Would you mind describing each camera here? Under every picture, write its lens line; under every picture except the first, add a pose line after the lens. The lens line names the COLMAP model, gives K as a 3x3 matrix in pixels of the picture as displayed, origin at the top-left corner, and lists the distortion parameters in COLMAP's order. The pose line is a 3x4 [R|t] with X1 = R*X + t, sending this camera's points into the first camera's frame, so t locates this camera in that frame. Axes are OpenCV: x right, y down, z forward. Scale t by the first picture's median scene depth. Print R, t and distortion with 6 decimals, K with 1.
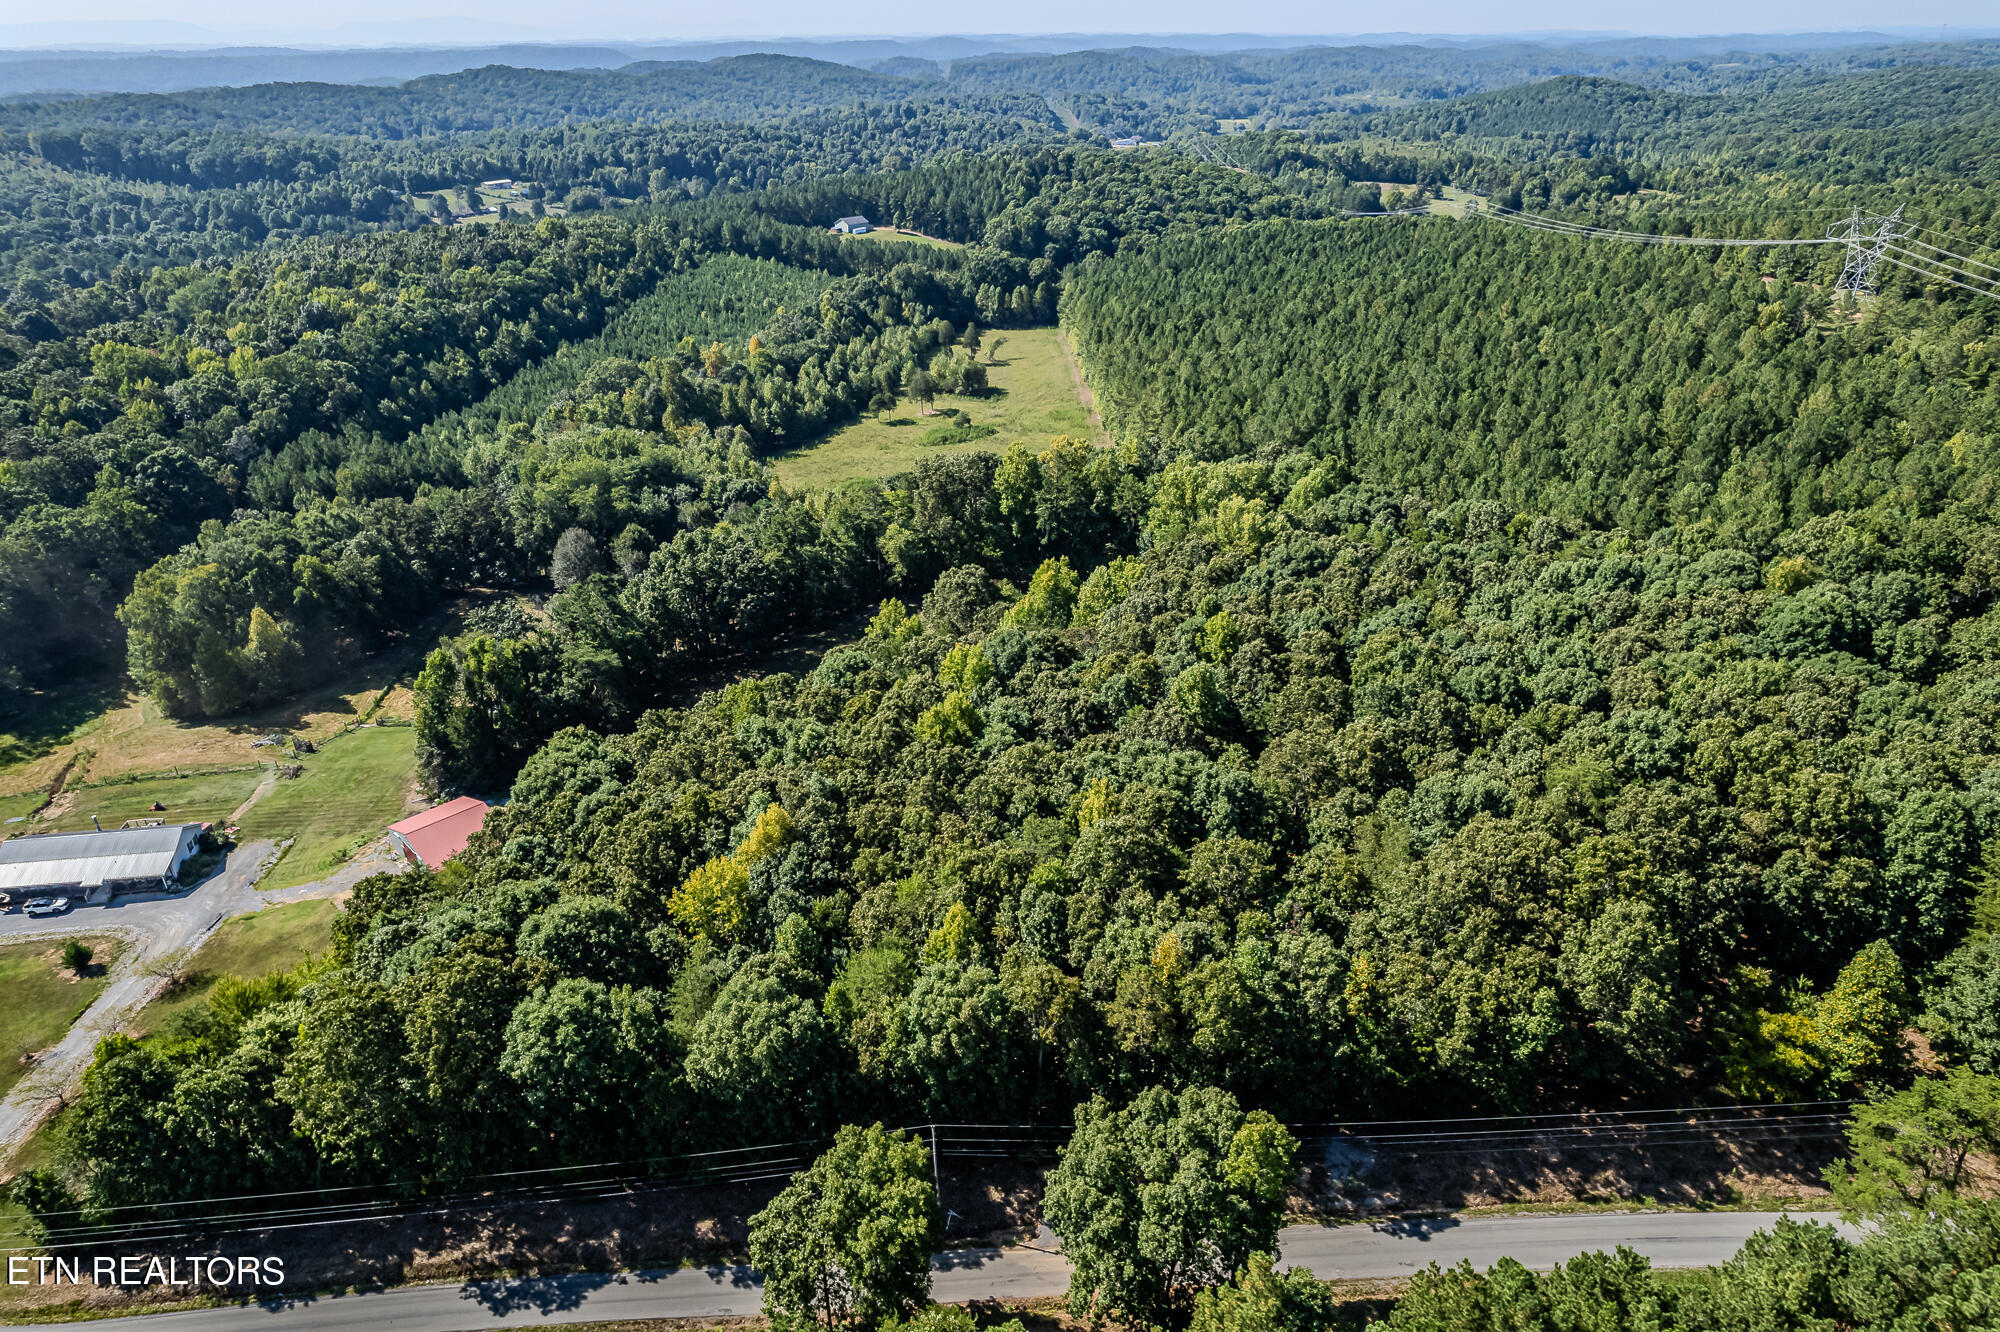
lens RADIAL K [[1286.6, 0, 1012.9], [0, 1286.6, 665.5], [0, 0, 1]] dist [-0.062511, 0.048578]
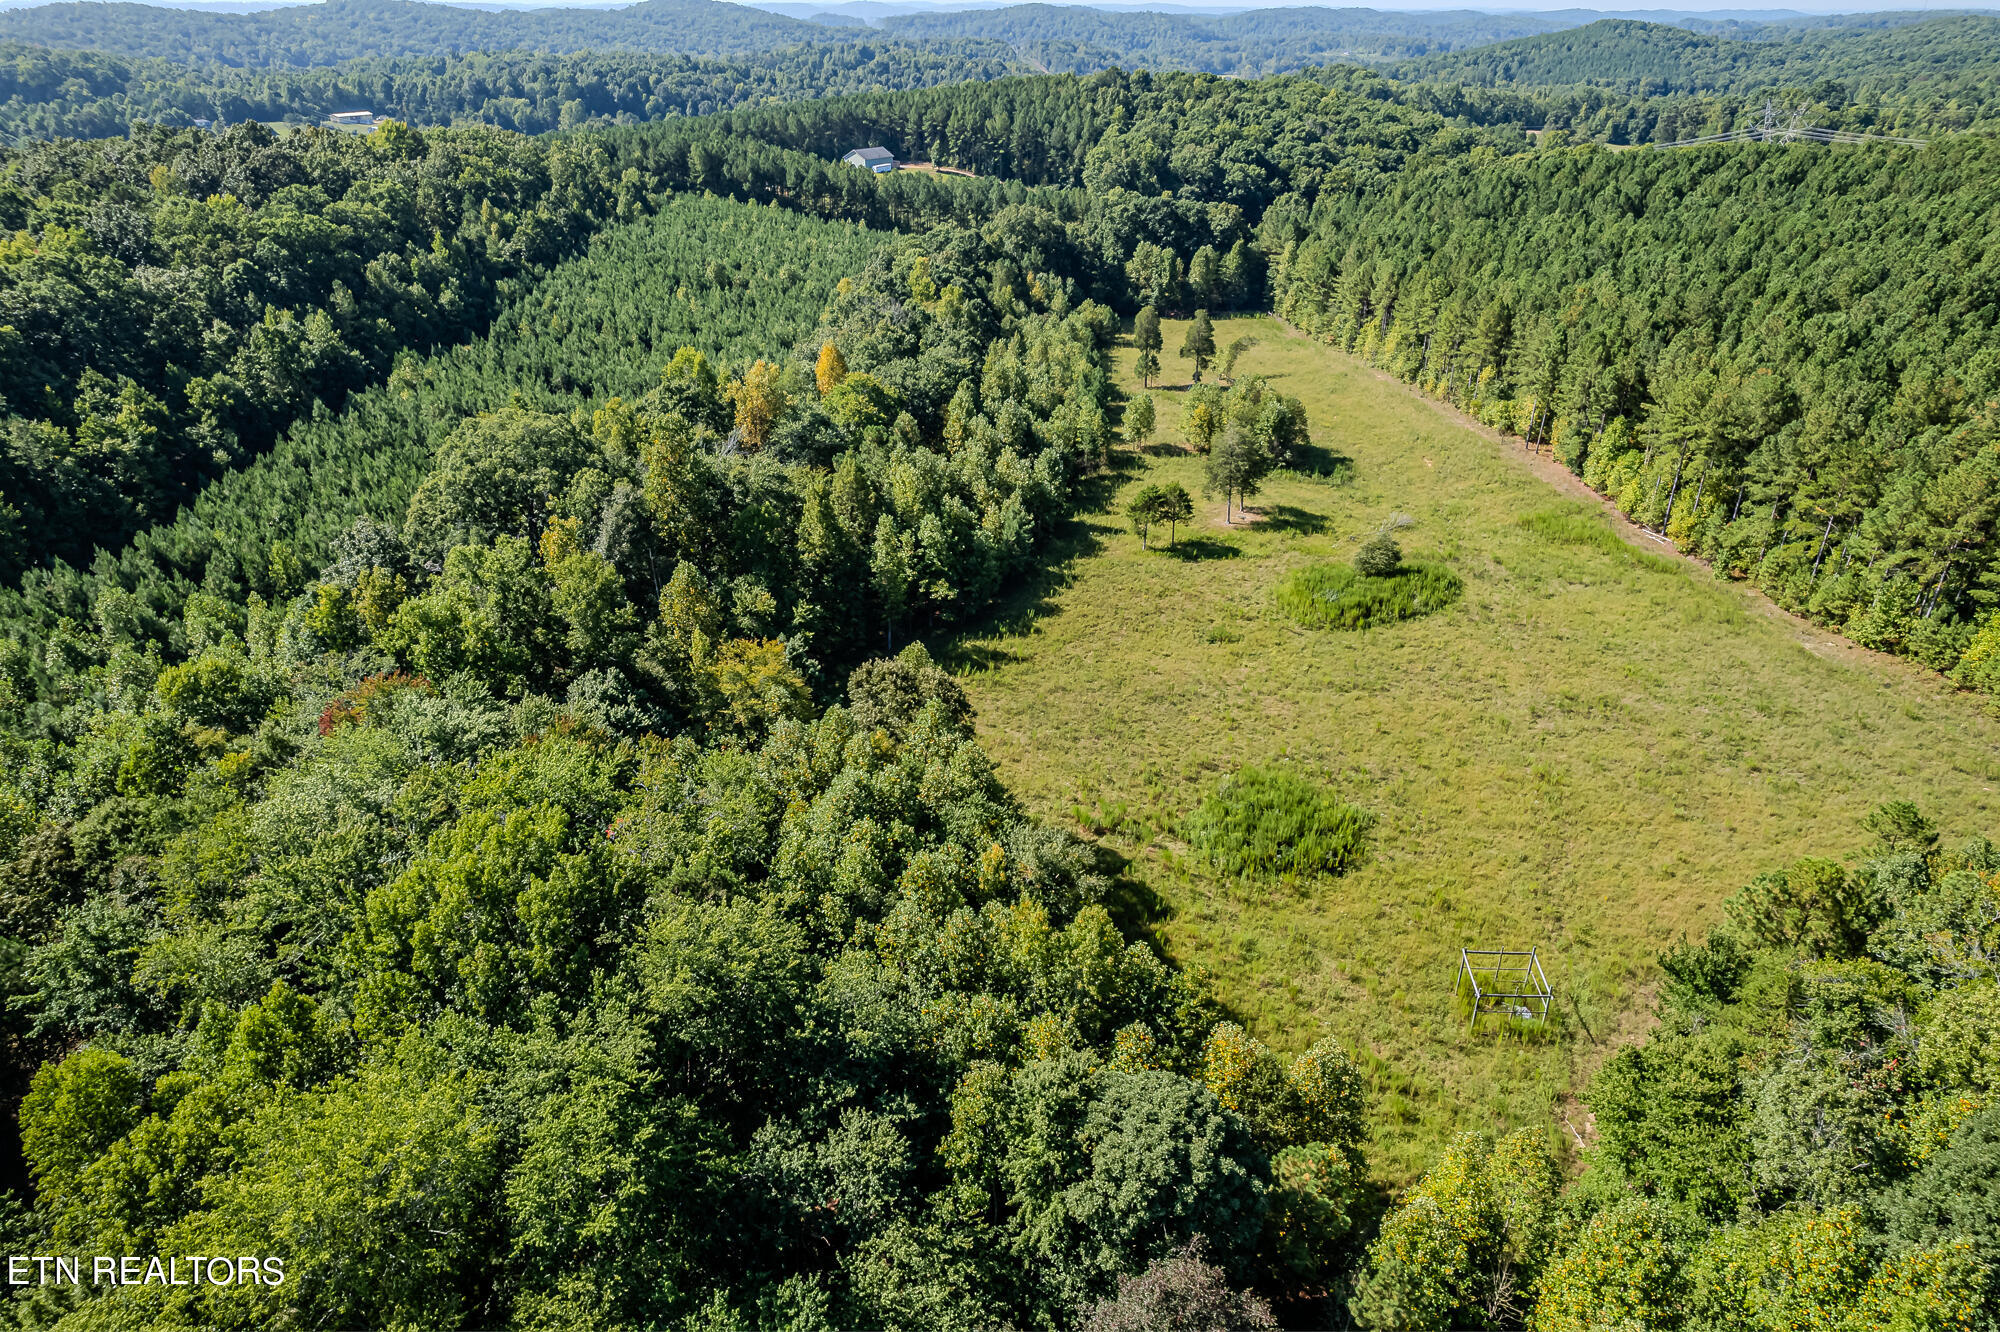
lens RADIAL K [[1286.6, 0, 1004.1], [0, 1286.6, 656.0], [0, 0, 1]] dist [-0.062511, 0.048578]
pose [[0.998207, -0.017016, 0.057393, -0.125827], [0.016421, 0.999807, 0.010825, -0.112649], [-0.057566, -0.009863, 0.998293, 0.405904]]
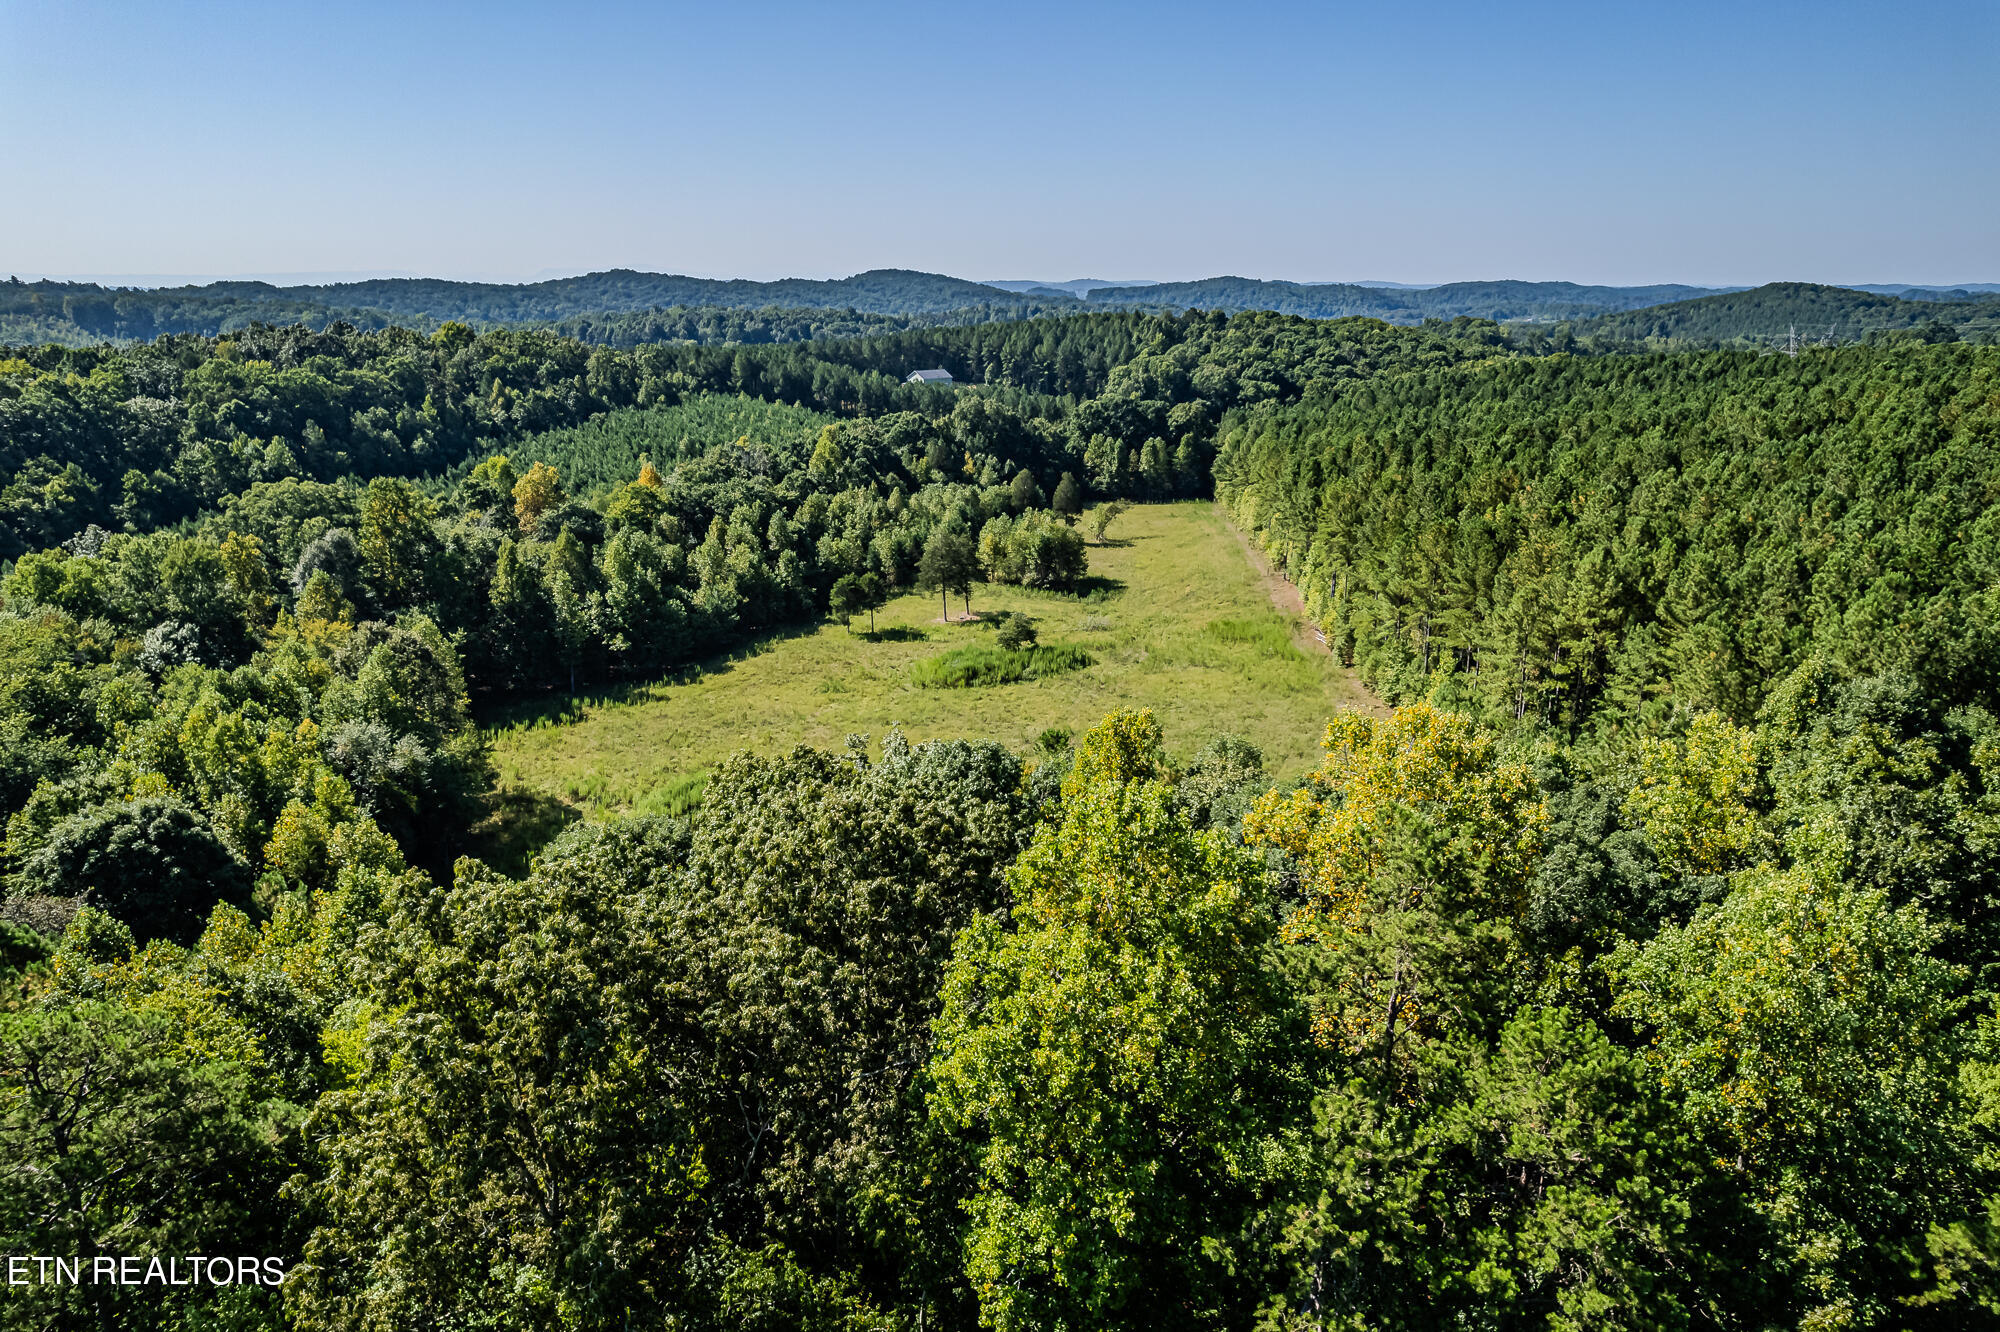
lens RADIAL K [[1286.6, 0, 1007.6], [0, 1286.6, 658.2], [0, 0, 1]] dist [-0.062511, 0.048578]
pose [[0.994144, 0.035135, -0.102192, 0.002450], [-0.052794, 0.983045, -0.175602, -0.070549], [0.094290, 0.179969, 0.979143, 0.381682]]
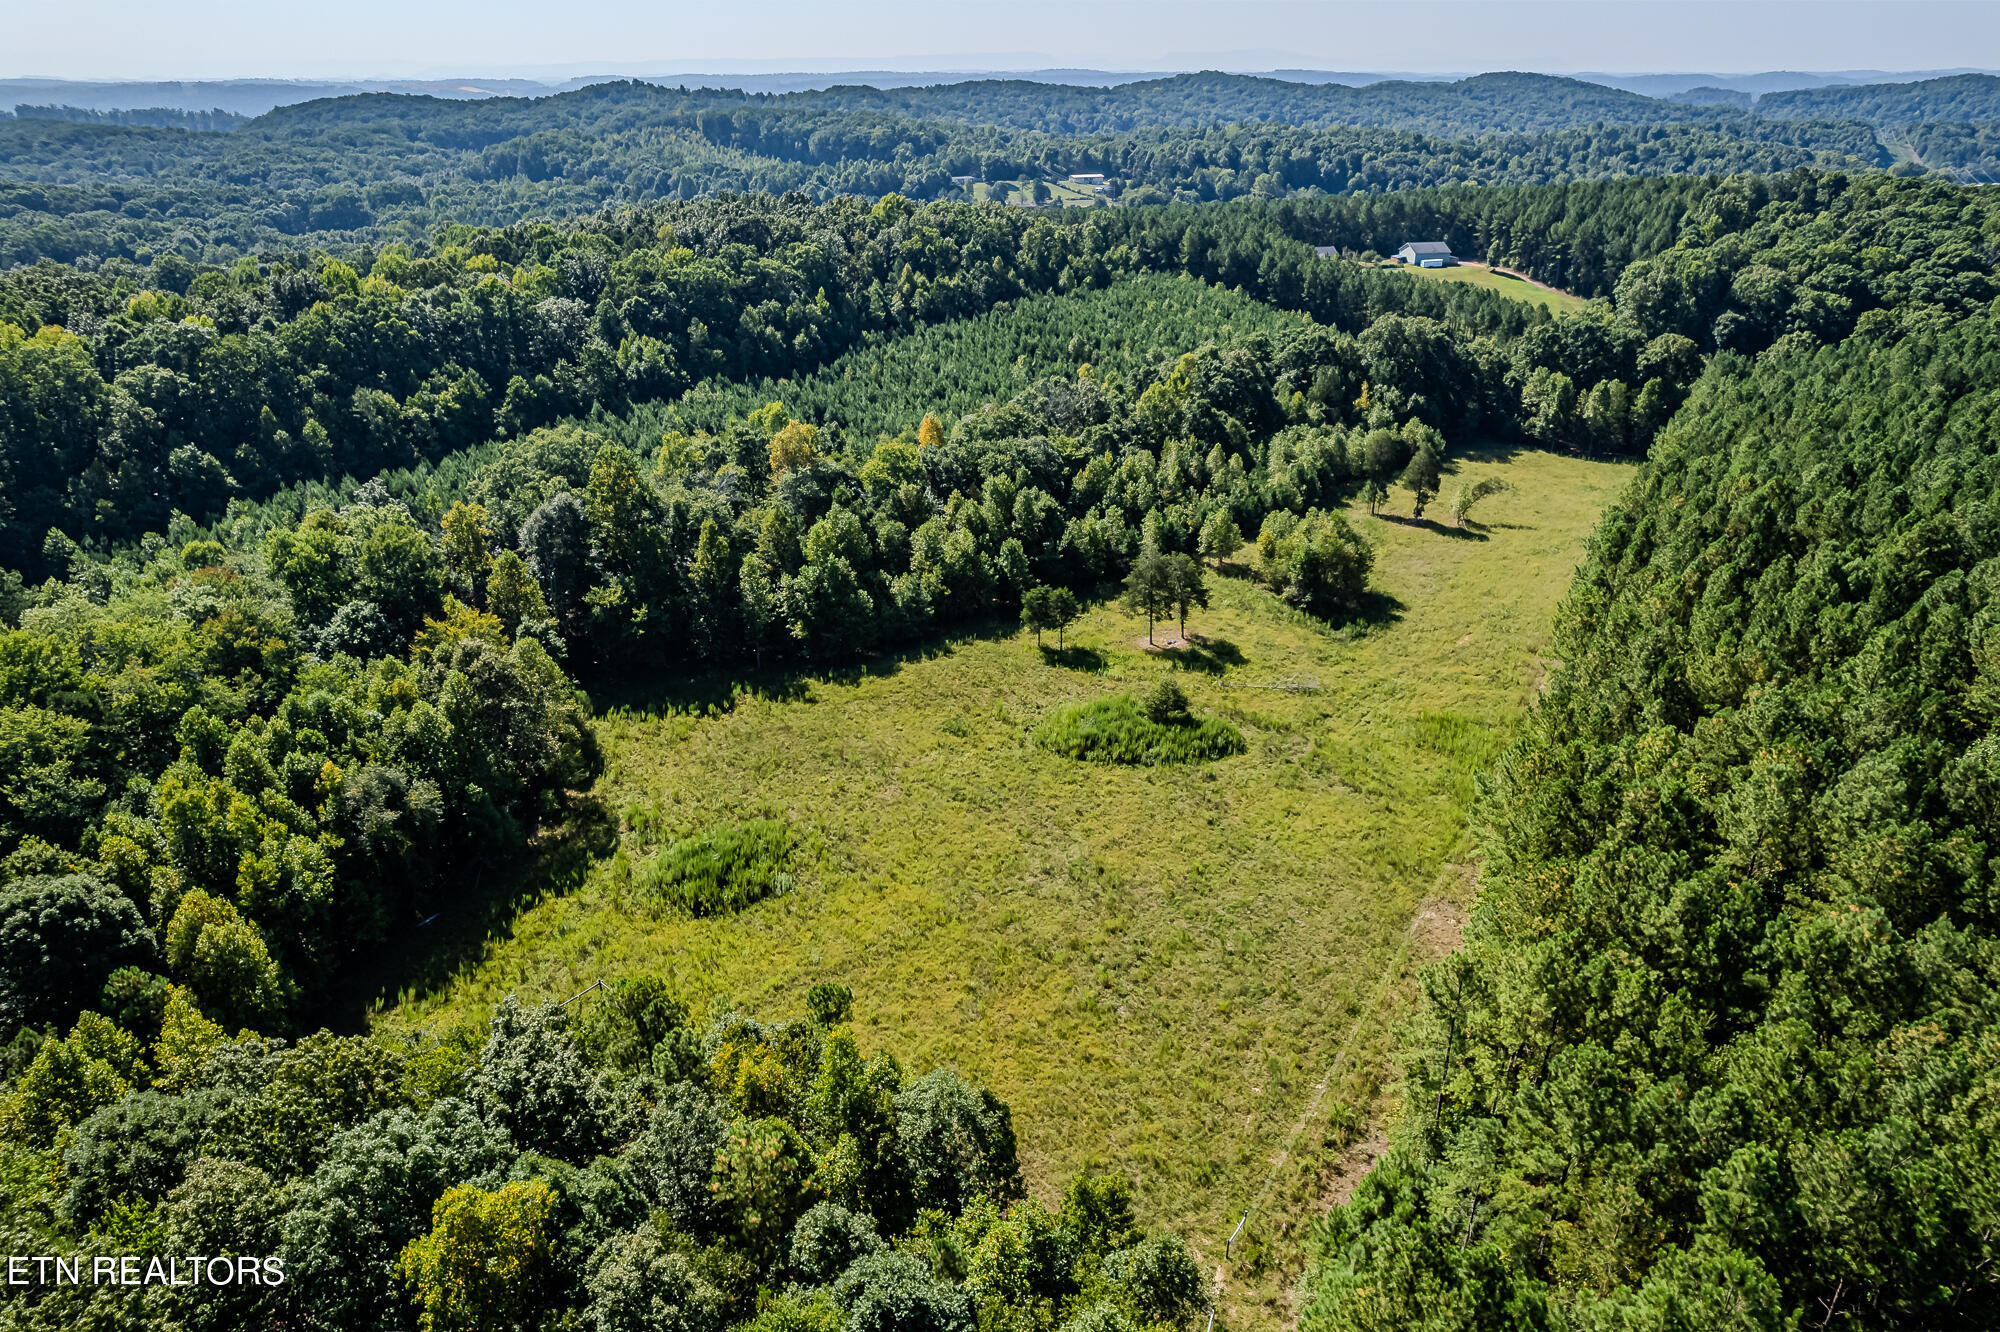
lens RADIAL K [[1286.6, 0, 1015.2], [0, 1286.6, 668.2], [0, 0, 1]] dist [-0.062511, 0.048578]
pose [[0.849585, 0.230213, -0.474561, 0.074936], [-0.240666, 0.969800, 0.039604, -0.140063], [0.469346, 0.080563, 0.879331, 0.423161]]
